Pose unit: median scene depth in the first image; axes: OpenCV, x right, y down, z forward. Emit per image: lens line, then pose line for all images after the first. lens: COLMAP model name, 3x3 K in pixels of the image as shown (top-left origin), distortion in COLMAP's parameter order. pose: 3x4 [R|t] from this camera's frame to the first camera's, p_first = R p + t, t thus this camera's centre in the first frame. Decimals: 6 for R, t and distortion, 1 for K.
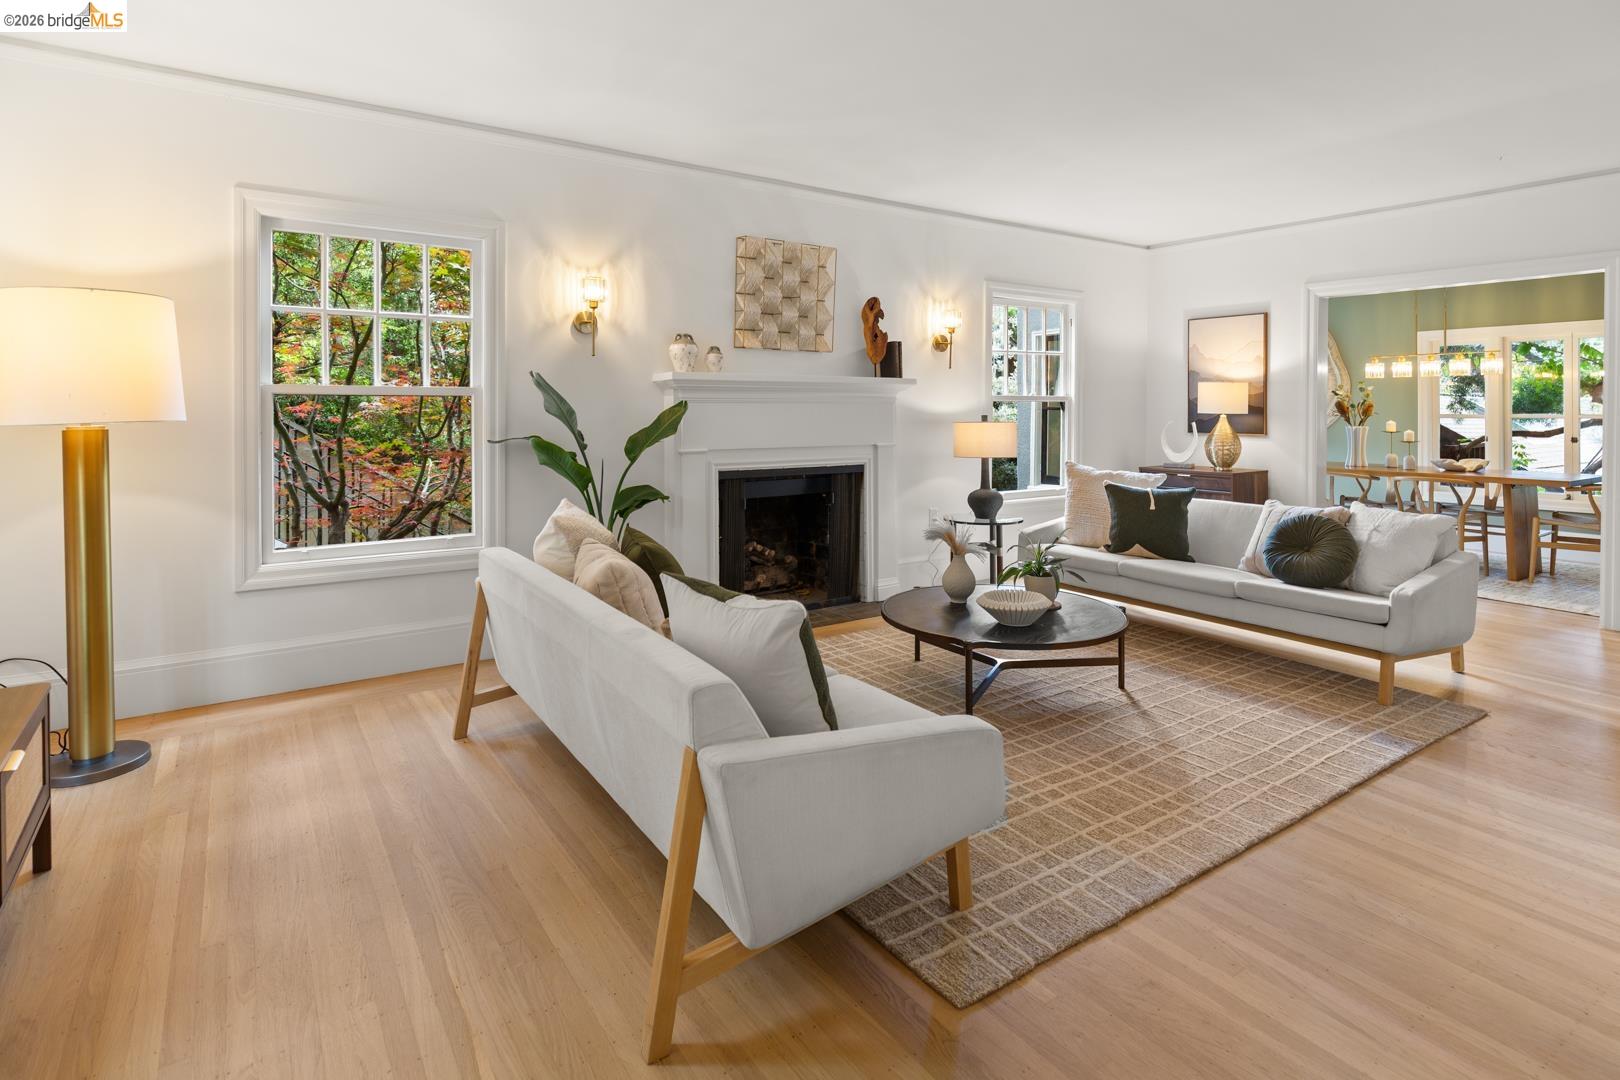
lens RADIAL K [[834.4, 0, 812.3], [0, 834.4, 413.7], [0, 0, 1]] dist [-0.005956, -0.000575]
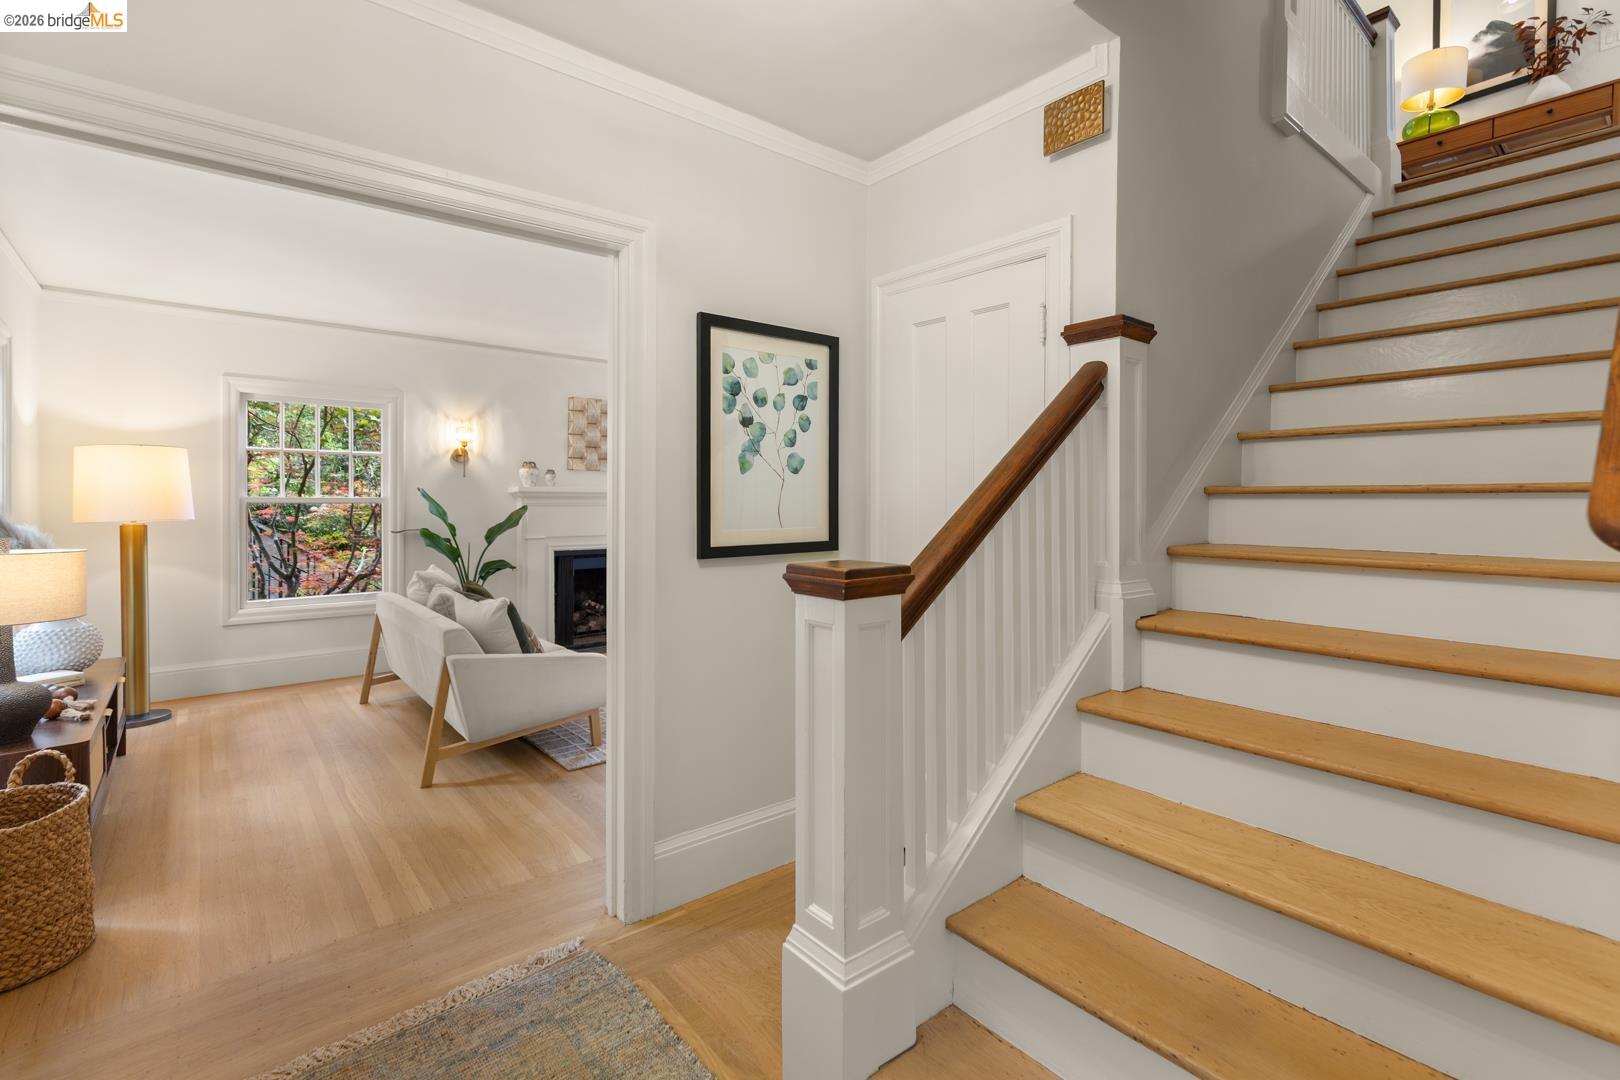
lens RADIAL K [[753.0, 0, 814.1], [0, 753.0, 502.1], [0, 0, 1]] dist [0.001590, 0.000019]
pose [[0.996810, -0.006494, 0.079550, 0.283876], [0.007694, 0.999861, -0.014791, 0.004002], [-0.079443, 0.015356, 0.996721, -0.467514]]
